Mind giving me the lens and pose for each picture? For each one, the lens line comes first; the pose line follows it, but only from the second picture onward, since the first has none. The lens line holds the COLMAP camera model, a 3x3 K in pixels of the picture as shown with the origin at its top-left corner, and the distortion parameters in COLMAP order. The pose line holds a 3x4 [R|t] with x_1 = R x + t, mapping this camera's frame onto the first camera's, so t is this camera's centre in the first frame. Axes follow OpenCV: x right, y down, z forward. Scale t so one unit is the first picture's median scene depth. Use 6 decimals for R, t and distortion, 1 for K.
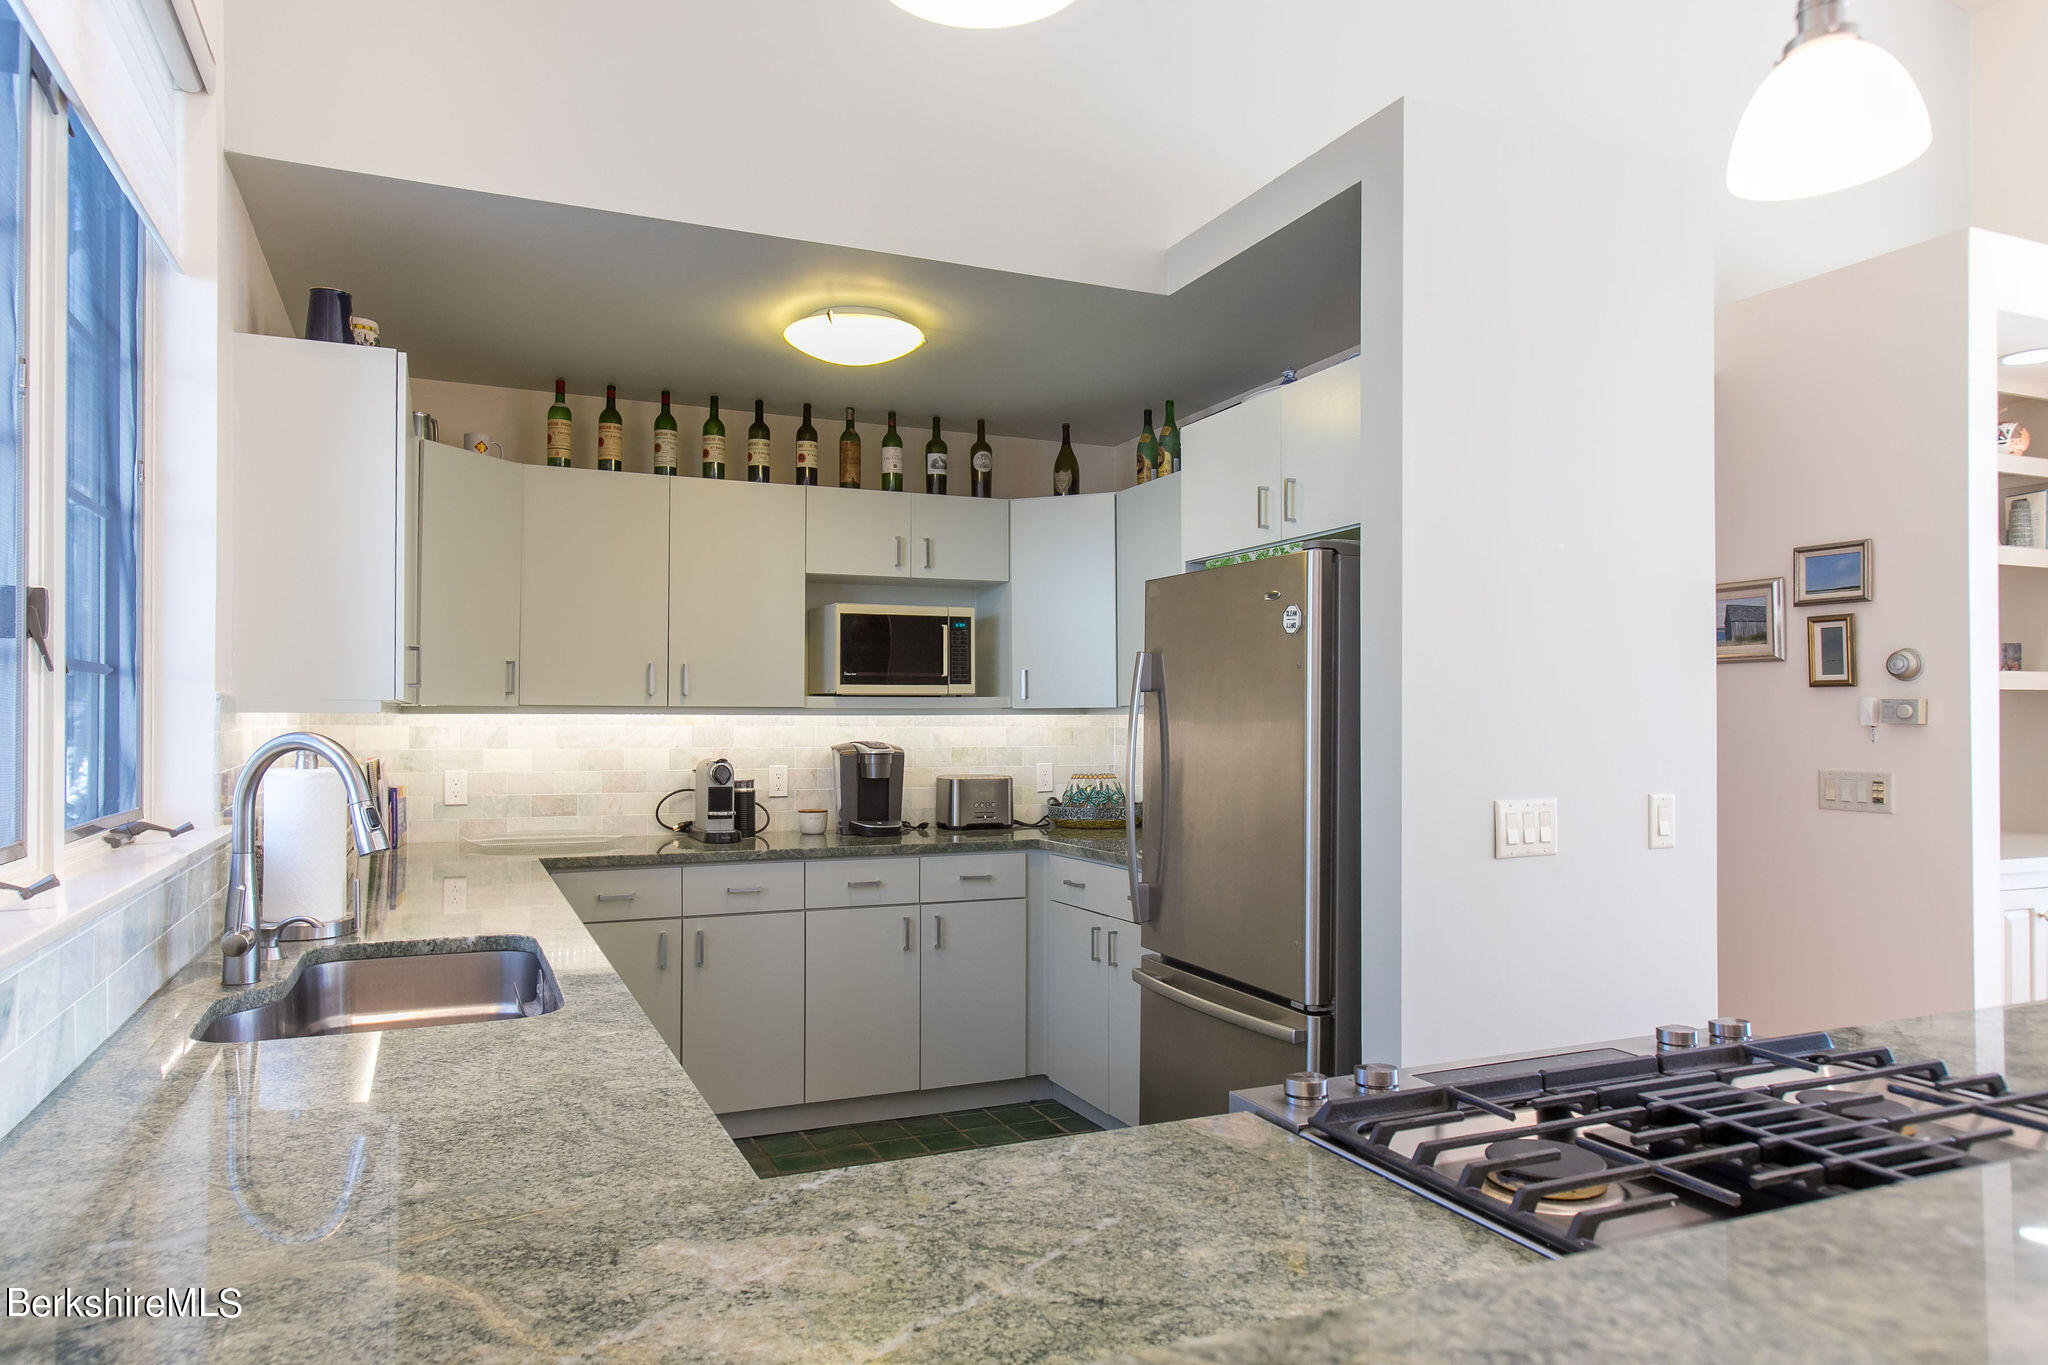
lens RADIAL K [[1312.0, 0, 1033.7], [0, 1312.0, 686.8], [0, 0, 1]] dist [-0.002706, -0.001224]
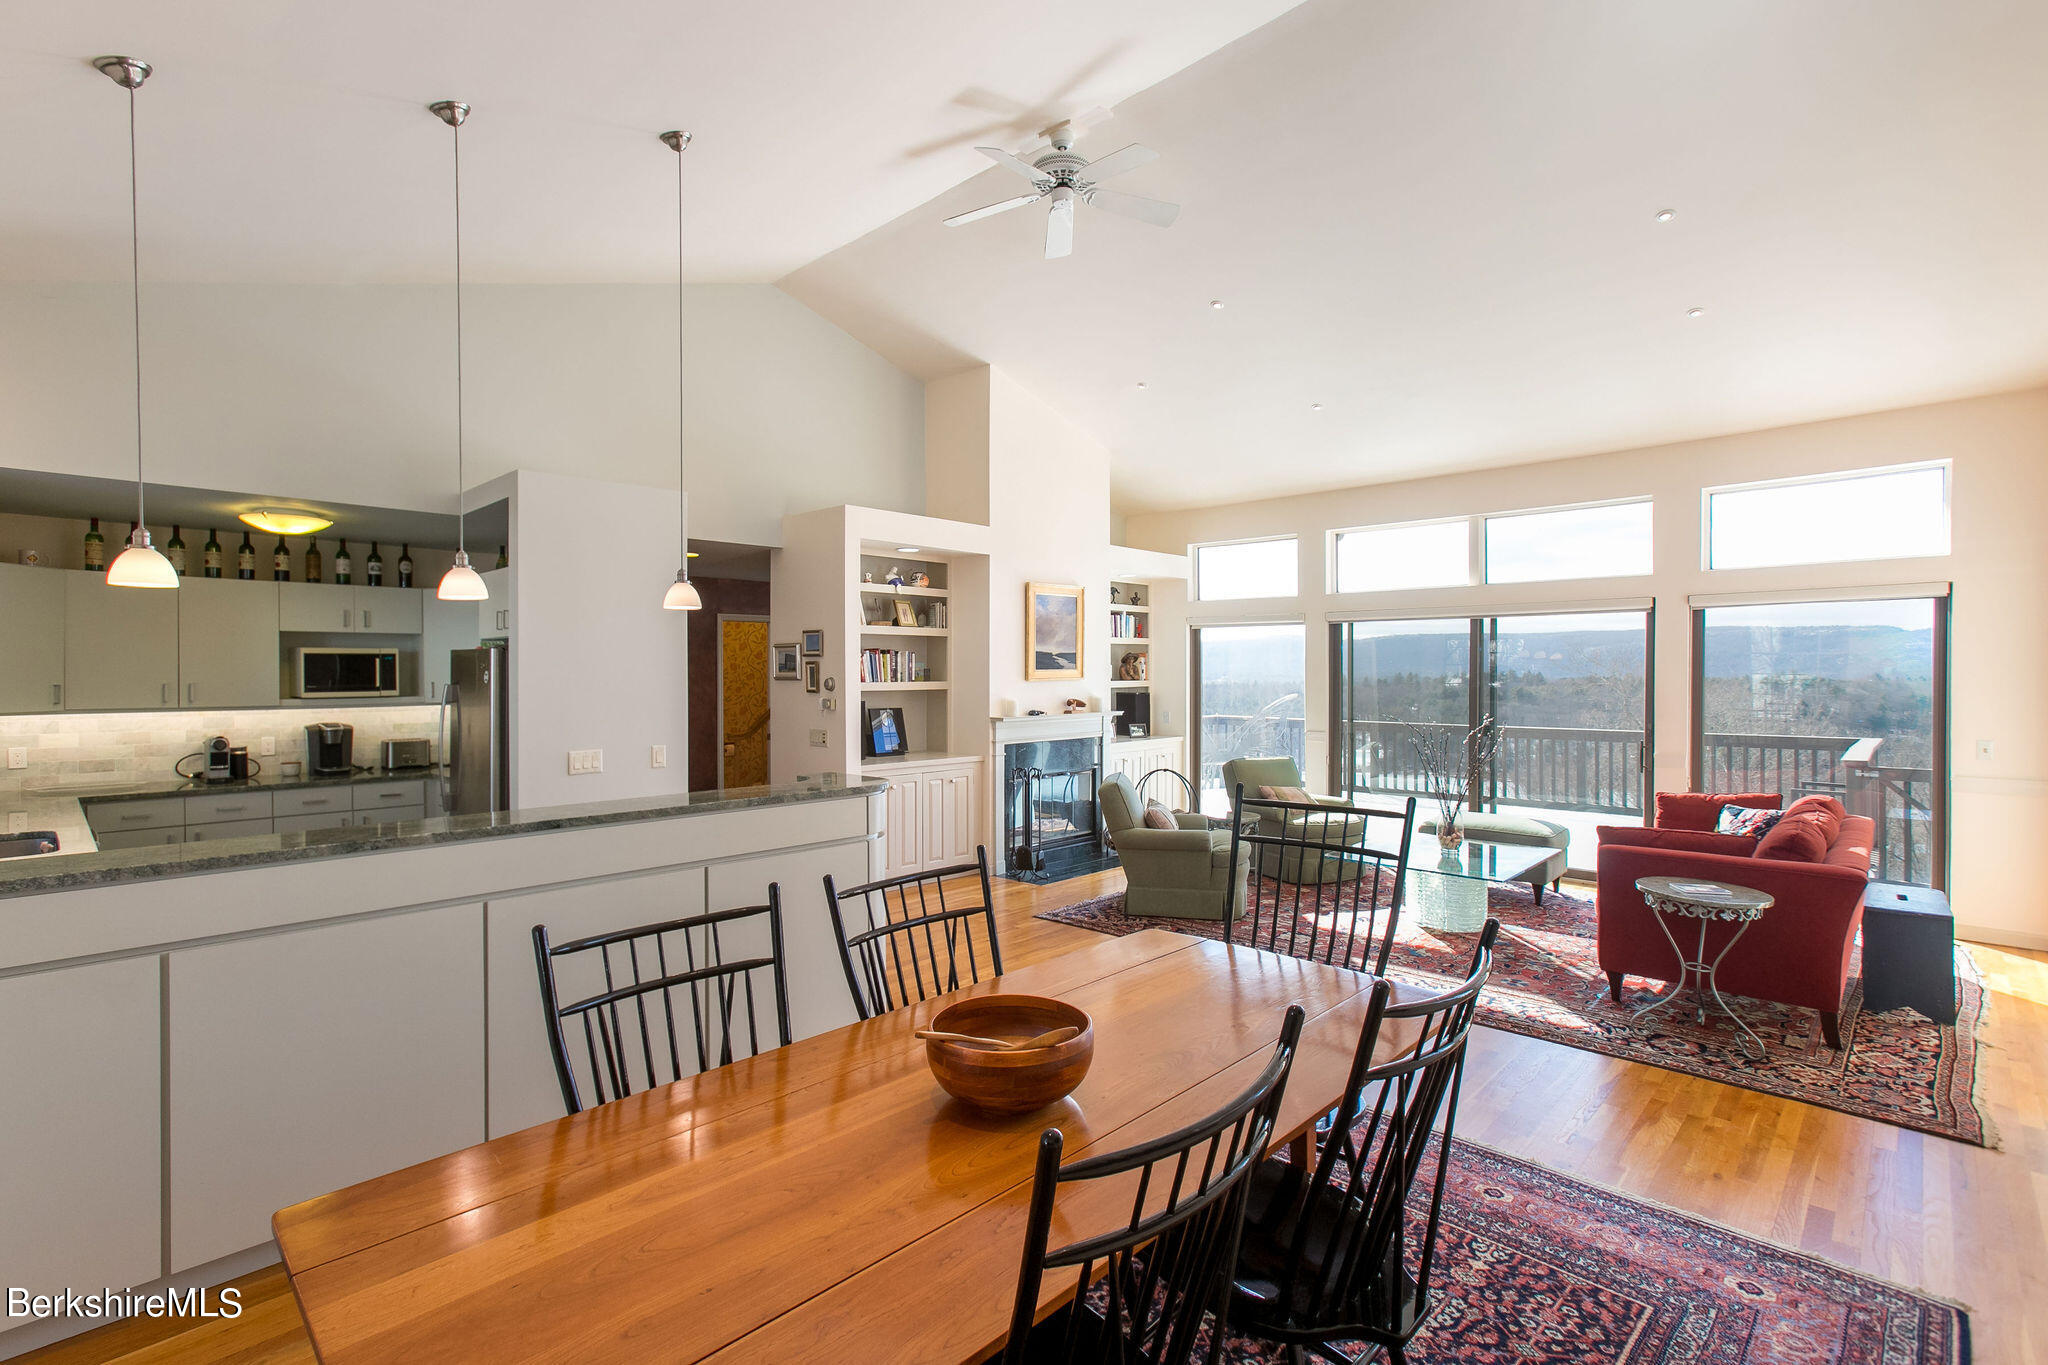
lens RADIAL K [[932.9, 0, 1019.5], [0, 932.9, 674.4], [0, 0, 1]] dist [0.003183, 0.003585]
pose [[0.928113, -0.004465, 0.372271, 0.287117], [-0.004503, 0.999720, 0.023218, -0.061099], [-0.372271, -0.023225, 0.927834, -0.562004]]
